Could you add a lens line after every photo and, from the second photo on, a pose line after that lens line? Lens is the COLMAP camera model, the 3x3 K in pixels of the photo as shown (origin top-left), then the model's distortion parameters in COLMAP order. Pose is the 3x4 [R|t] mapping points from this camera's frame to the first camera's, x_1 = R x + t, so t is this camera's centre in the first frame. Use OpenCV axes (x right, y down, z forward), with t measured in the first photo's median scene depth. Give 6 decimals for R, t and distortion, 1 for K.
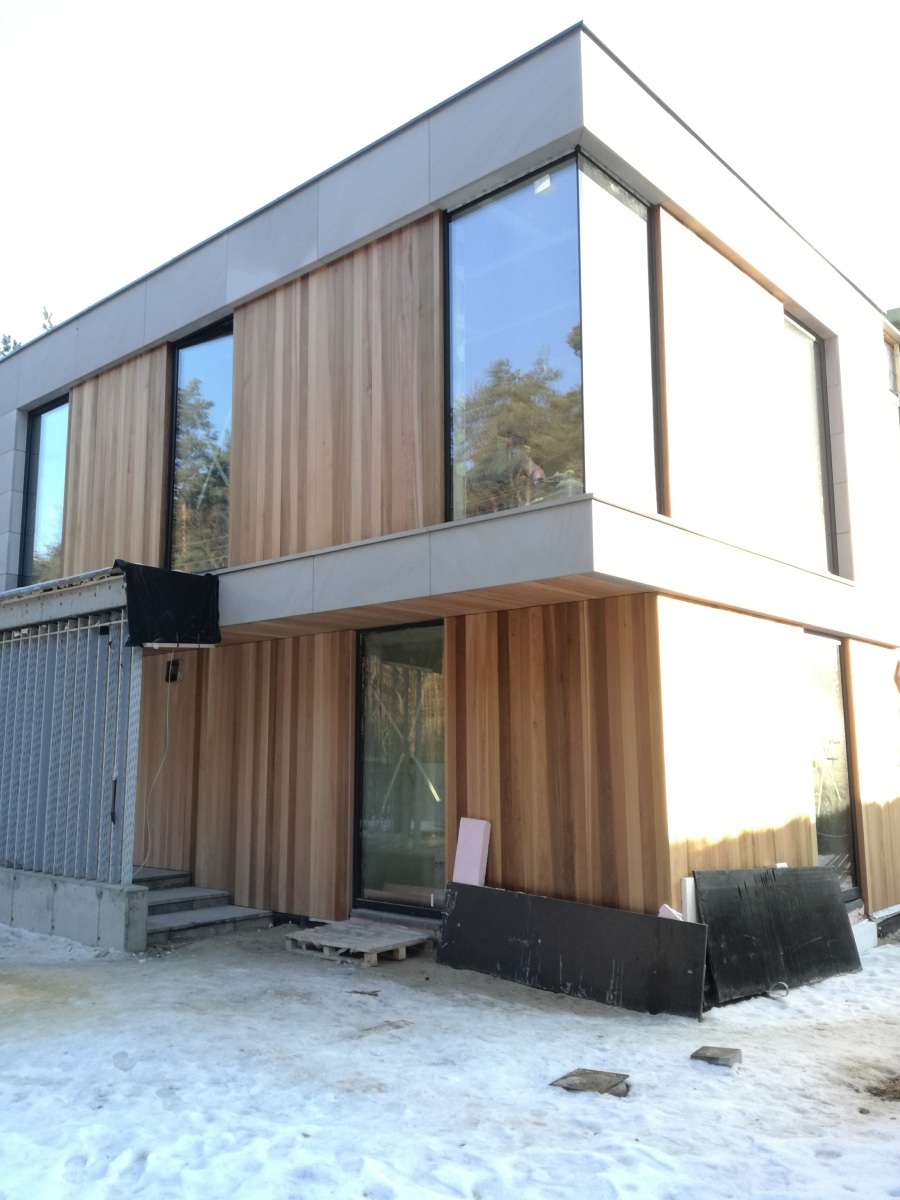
lens RADIAL K [[991.3, 0, 450.0], [0, 991.3, 600.0], [0, 0, 1]] dist [0.113434, -0.238267]
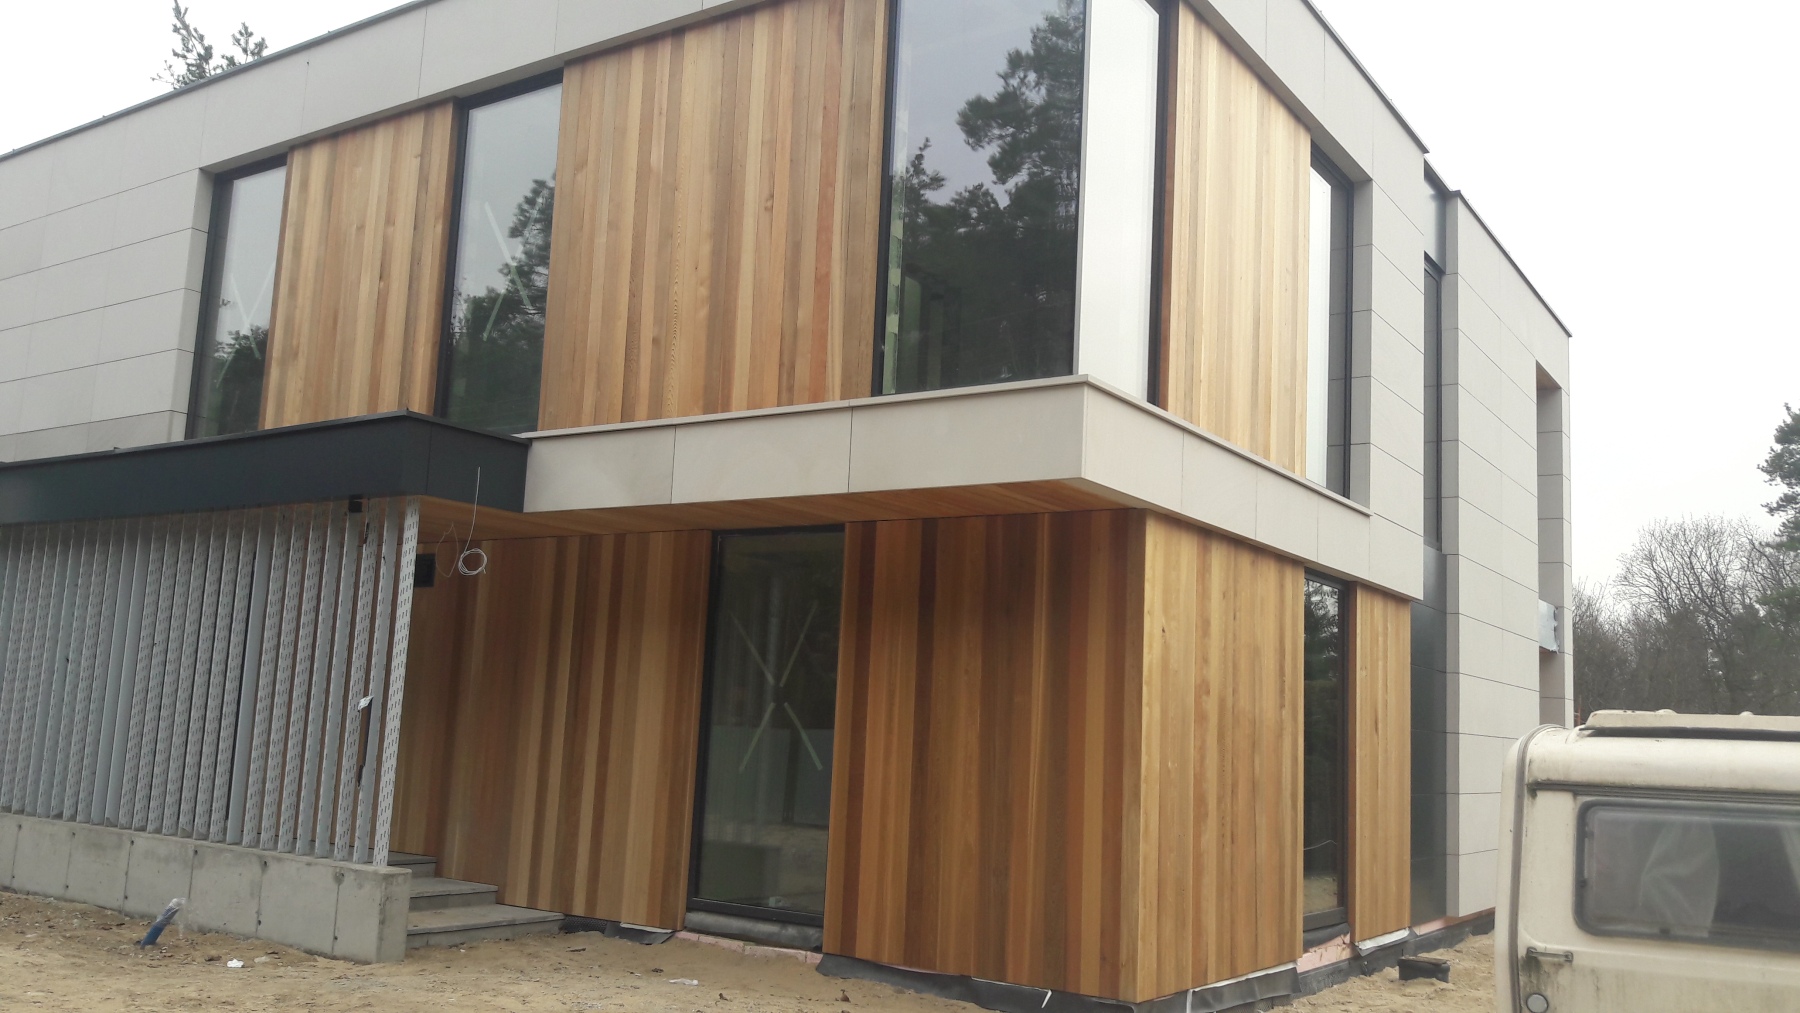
lens RADIAL K [[1491.8, 0, 900.0], [0, 1491.8, 514.4], [0, 0, 1]] dist [0.092744, -0.218915]
pose [[0.990179, 0.067000, 0.122704, -0.101663], [-0.068946, 0.997552, 0.011684, -0.003655], [-0.121620, -0.020030, 0.992375, -0.102171]]
